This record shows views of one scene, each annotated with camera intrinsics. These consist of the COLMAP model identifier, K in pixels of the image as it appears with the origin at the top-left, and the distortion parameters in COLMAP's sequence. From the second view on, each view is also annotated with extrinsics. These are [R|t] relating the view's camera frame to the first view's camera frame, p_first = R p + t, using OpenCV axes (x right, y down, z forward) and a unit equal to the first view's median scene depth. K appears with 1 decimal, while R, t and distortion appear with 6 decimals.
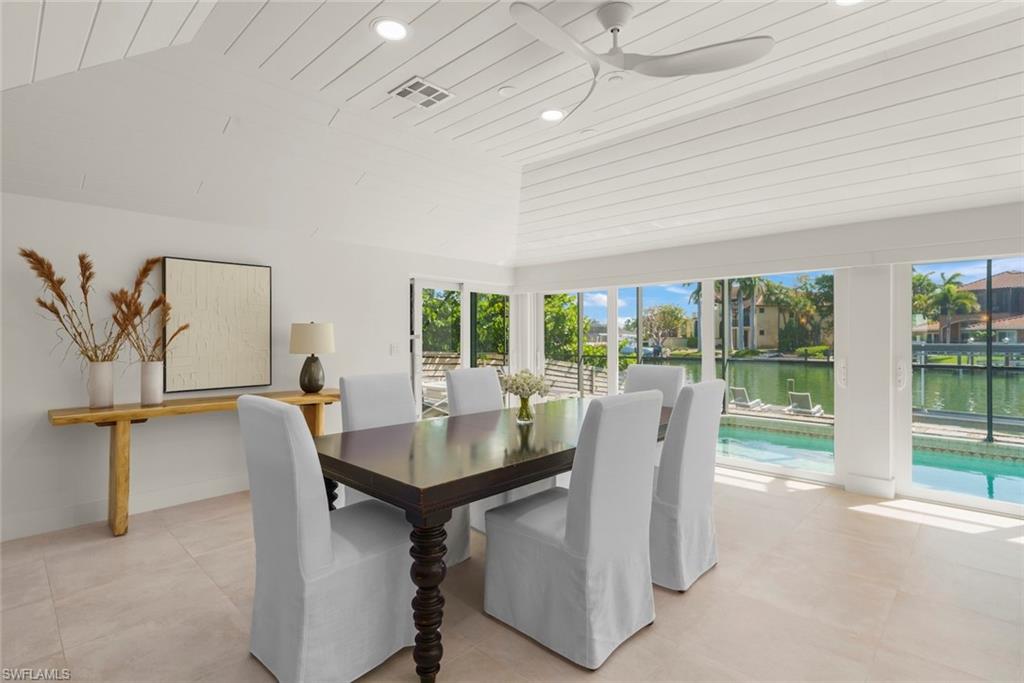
lens RADIAL K [[490.8, 0, 512.3], [0, 490.8, 342.7], [0, 0, 1]] dist [0.004127, 0.000145]
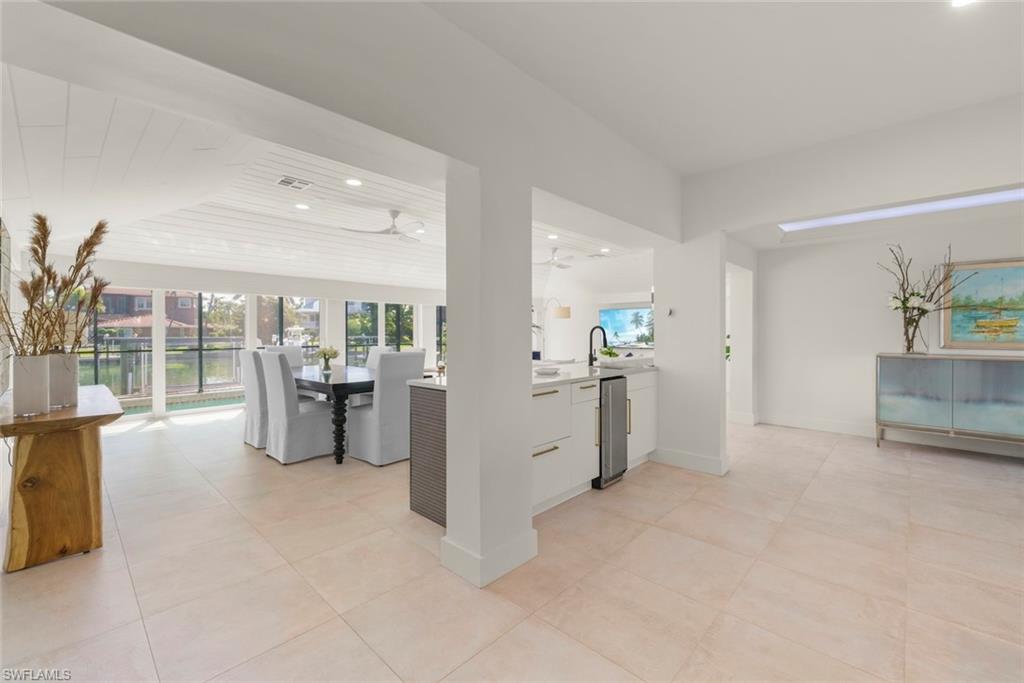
lens RADIAL K [[417.7, 0, 505.8], [0, 417.7, 332.5], [0, 0, 1]] dist [-0.002943, -0.000729]
pose [[-0.005192, 0.000773, 0.999986, -0.328261], [0.013854, 0.999904, -0.000701, 0.002755], [-0.999891, 0.013850, -0.005202, 0.059581]]
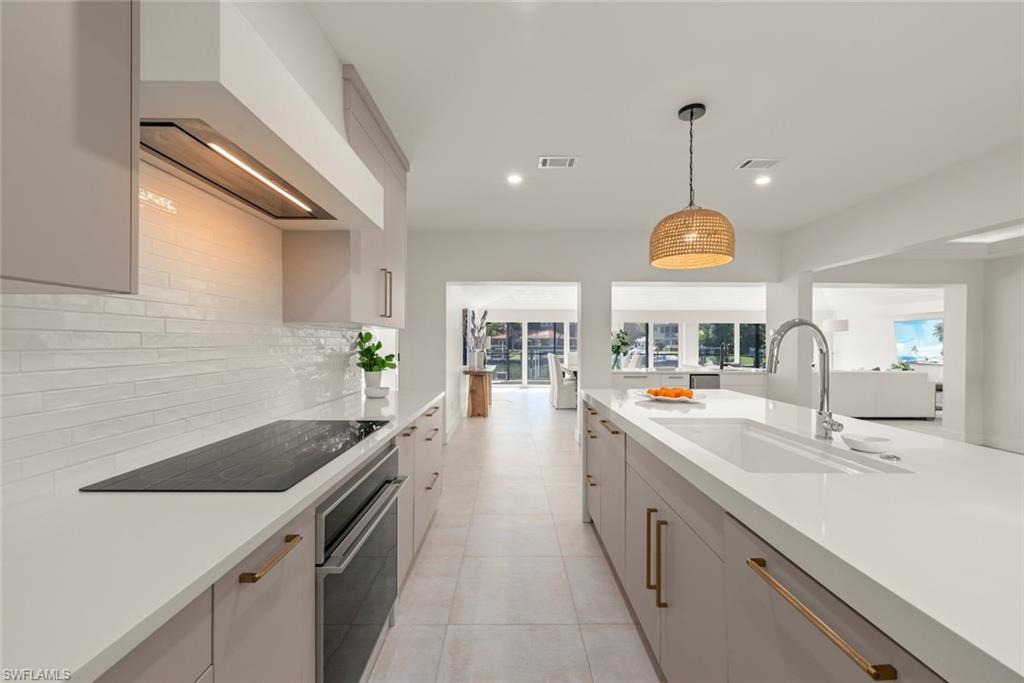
lens RADIAL K [[417.7, 0, 508.2], [0, 417.7, 346.3], [0, 0, 1]] dist [-0.002943, -0.000729]
pose [[0.727394, -0.002403, 0.686215, -0.478767], [0.003066, 0.999995, 0.000252, 0.002464], [-0.686213, 0.001921, 0.727398, -0.149225]]
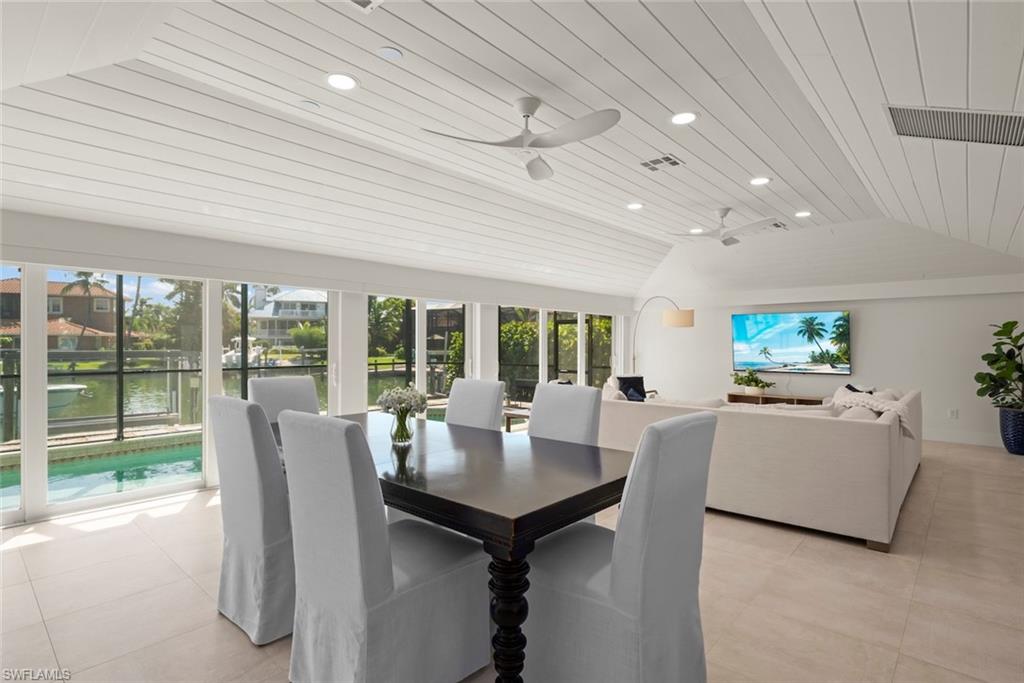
lens RADIAL K [[499.4, 0, 505.2], [0, 499.4, 346.0], [0, 0, 1]] dist [0.008717, -0.000434]
pose [[-0.025021, -0.004475, 0.999677, -0.175121], [0.011004, 0.999928, 0.004752, -0.003365], [-0.999626, 0.011120, -0.024970, 0.167874]]
